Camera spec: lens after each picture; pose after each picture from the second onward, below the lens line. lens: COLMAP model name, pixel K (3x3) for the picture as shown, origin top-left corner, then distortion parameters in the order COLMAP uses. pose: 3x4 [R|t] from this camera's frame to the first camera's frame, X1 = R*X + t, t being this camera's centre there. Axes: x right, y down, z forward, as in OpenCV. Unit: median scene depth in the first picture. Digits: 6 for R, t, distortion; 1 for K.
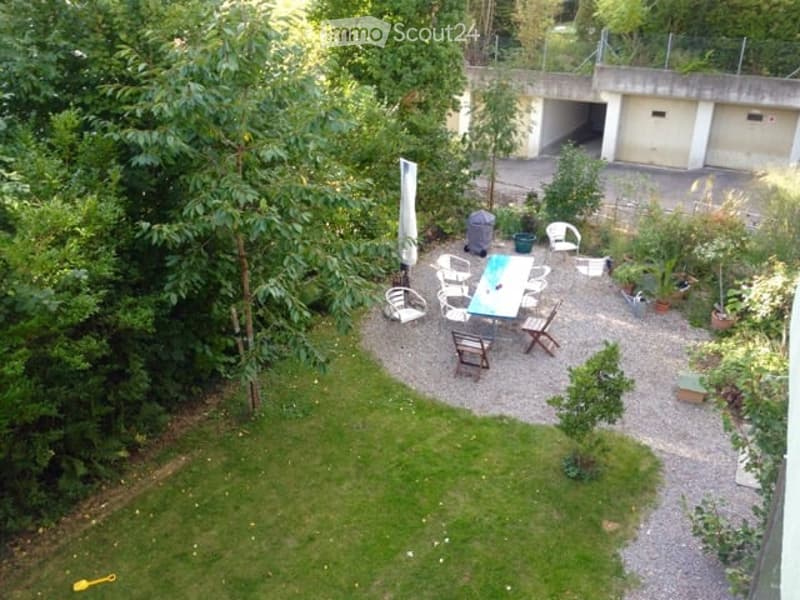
lens RADIAL K [[739.8, 0, 400.0], [0, 739.8, 300.0], [0, 0, 1]] dist [0.135697, -0.291734]
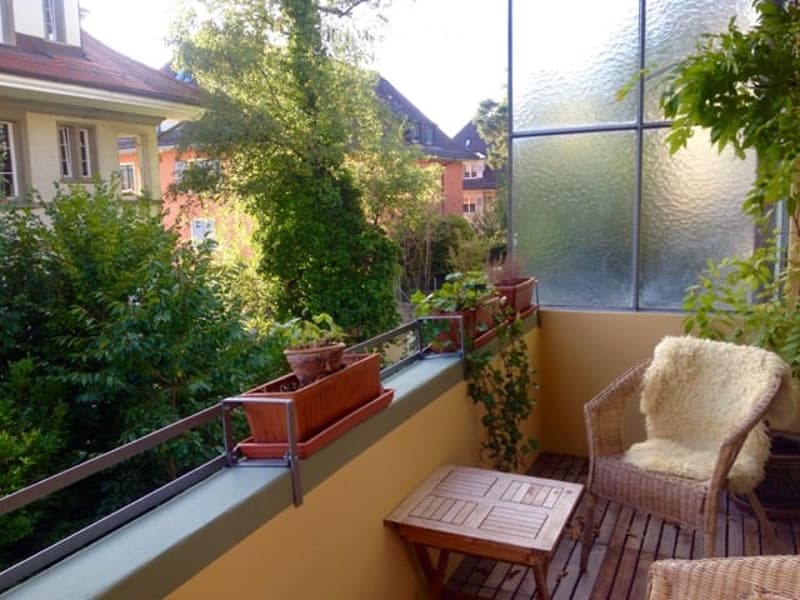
lens RADIAL K [[739.8, 0, 400.0], [0, 739.8, 300.0], [0, 0, 1]] dist [0.135697, -0.291734]
pose [[0.998646, -0.034310, 0.039100, 0.104272], [0.044503, 0.952697, -0.300647, 0.041369], [-0.026935, 0.301980, 0.952934, -0.172002]]
